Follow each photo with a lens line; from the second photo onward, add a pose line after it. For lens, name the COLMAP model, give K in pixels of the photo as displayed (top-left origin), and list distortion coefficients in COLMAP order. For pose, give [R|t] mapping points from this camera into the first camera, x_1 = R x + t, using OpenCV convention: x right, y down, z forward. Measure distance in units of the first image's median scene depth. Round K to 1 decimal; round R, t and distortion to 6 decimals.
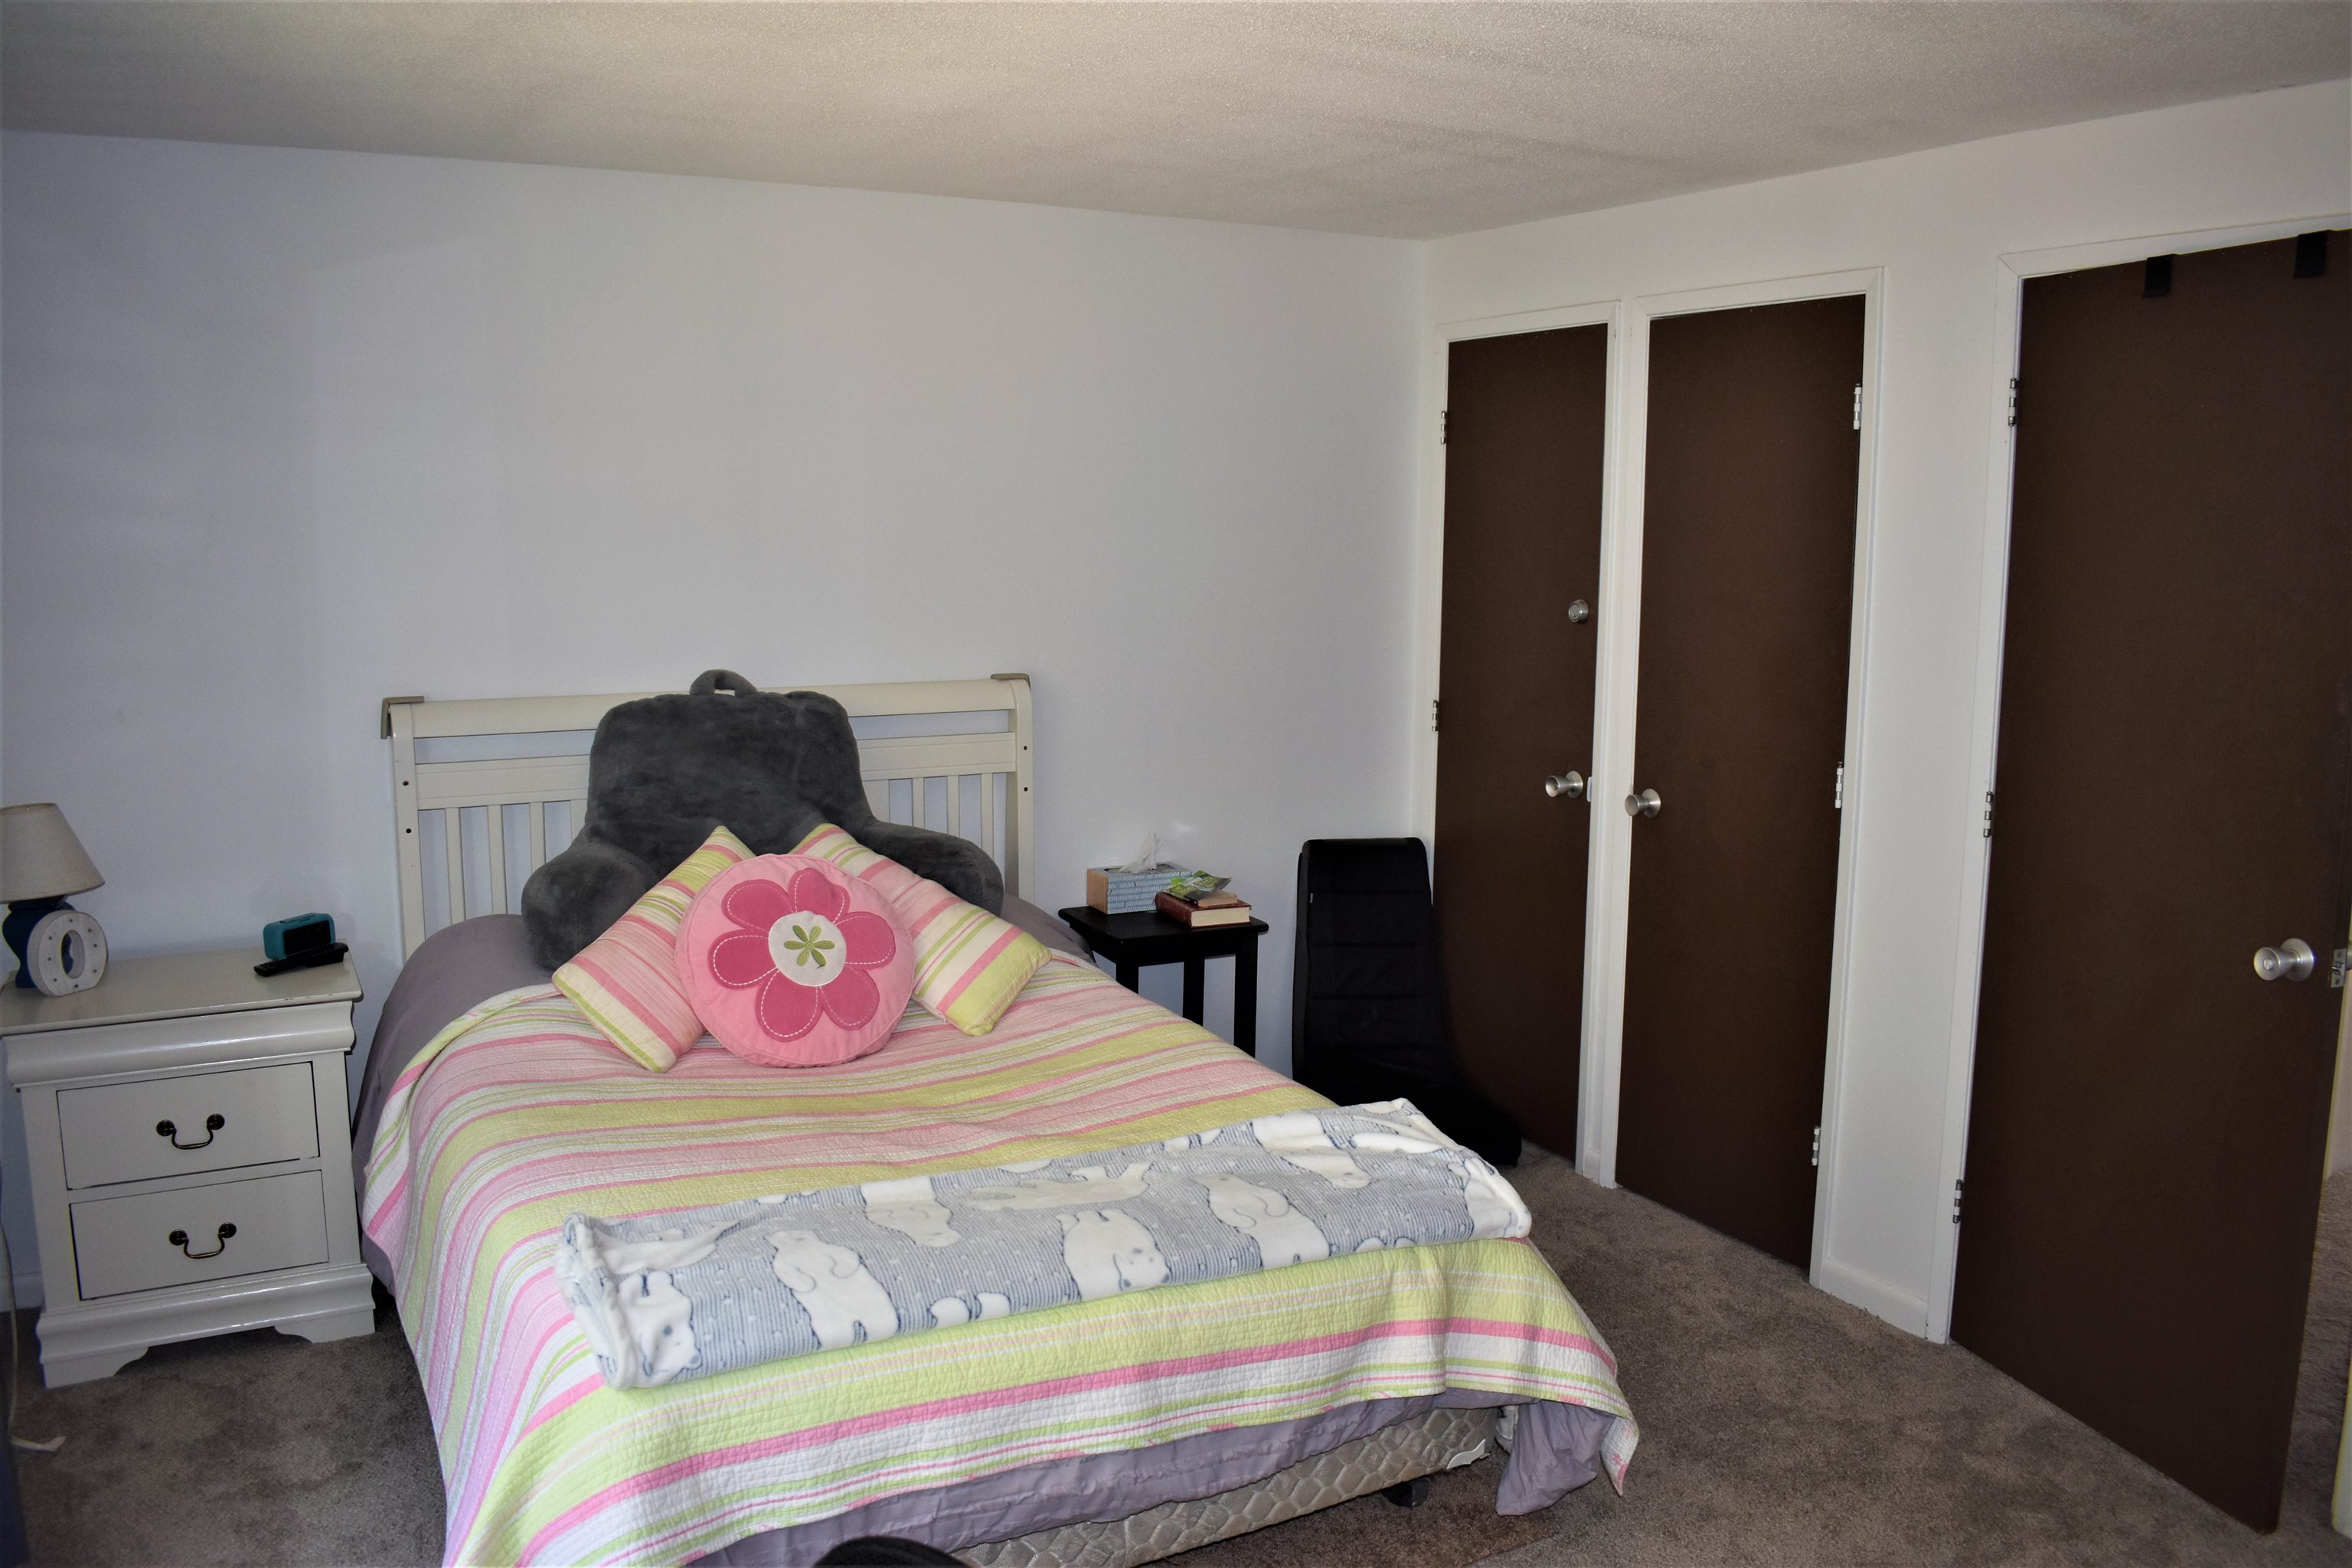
lens RADIAL K [[1860.2, 0, 1173.6], [0, 1860.2, 787.0], [0, 0, 1]] dist [-0.073028, -0.007291]
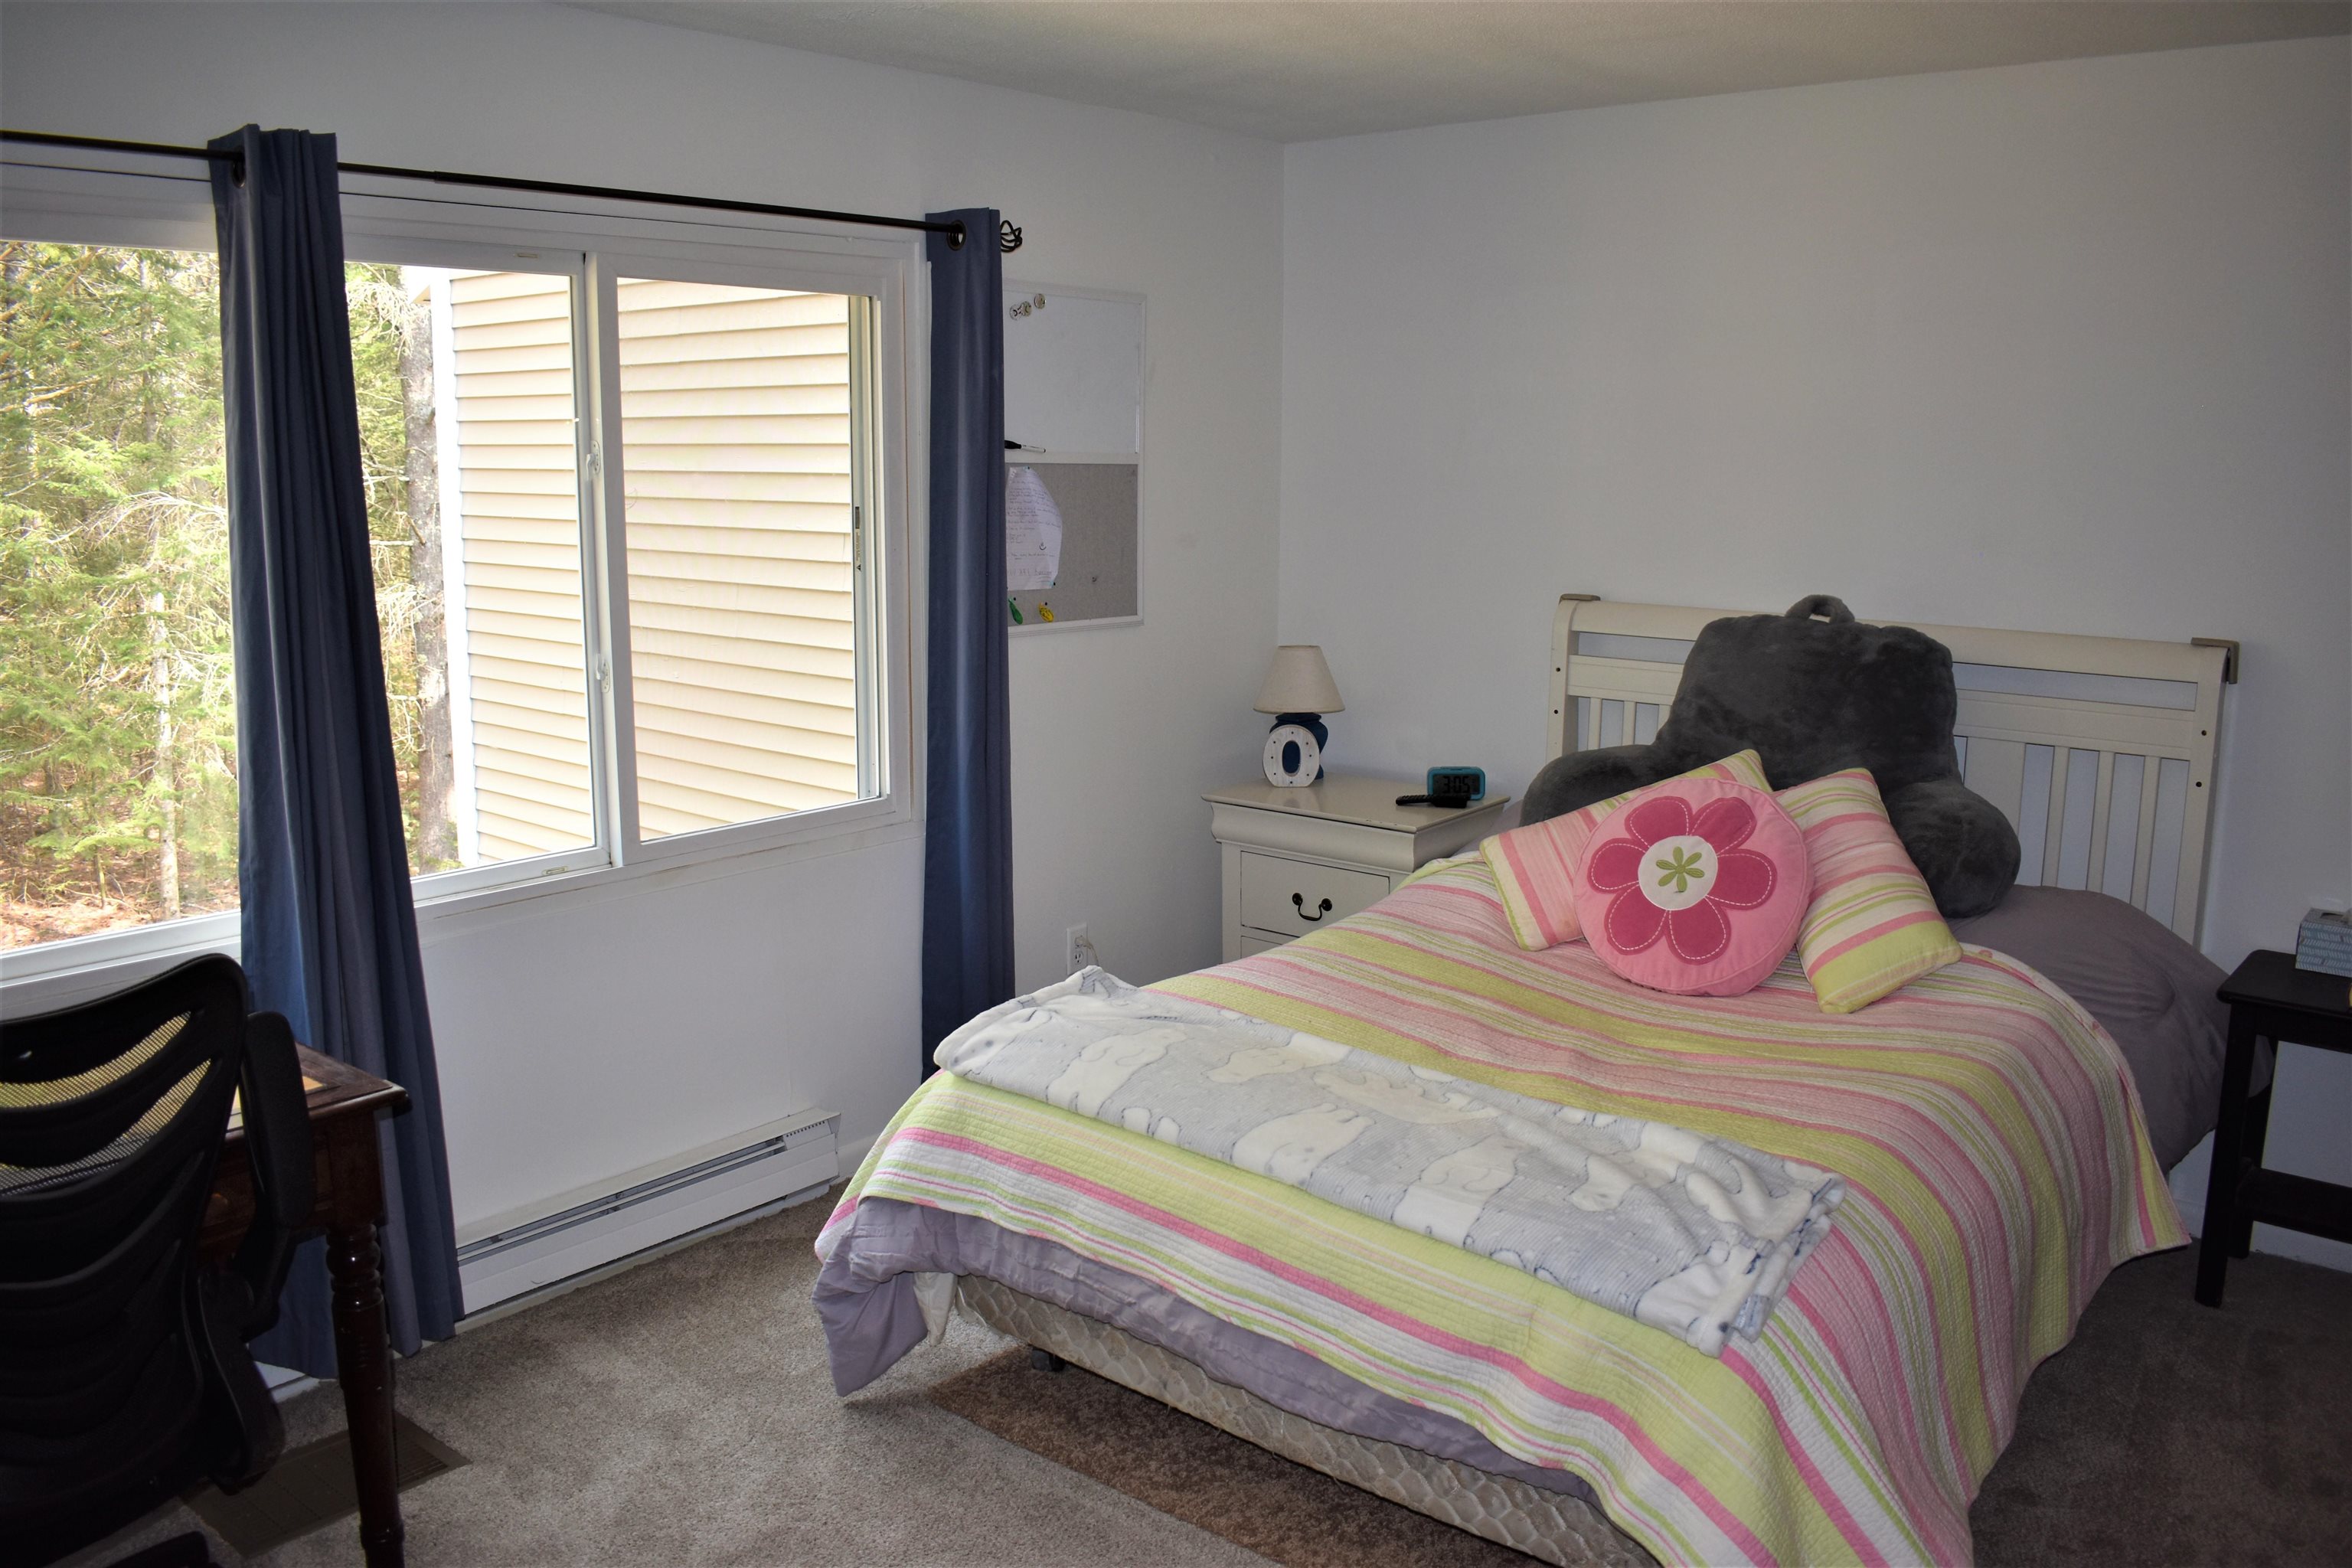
lens RADIAL K [[1860.2, 0, 1175.8], [0, 1860.2, 768.0], [0, 0, 1]] dist [-0.073028, -0.007291]
pose [[0.368813, 0.153393, -0.916759, 0.646135], [-0.140845, 0.984123, 0.108002, -0.038193], [0.918771, 0.089288, 0.384562, 0.409809]]
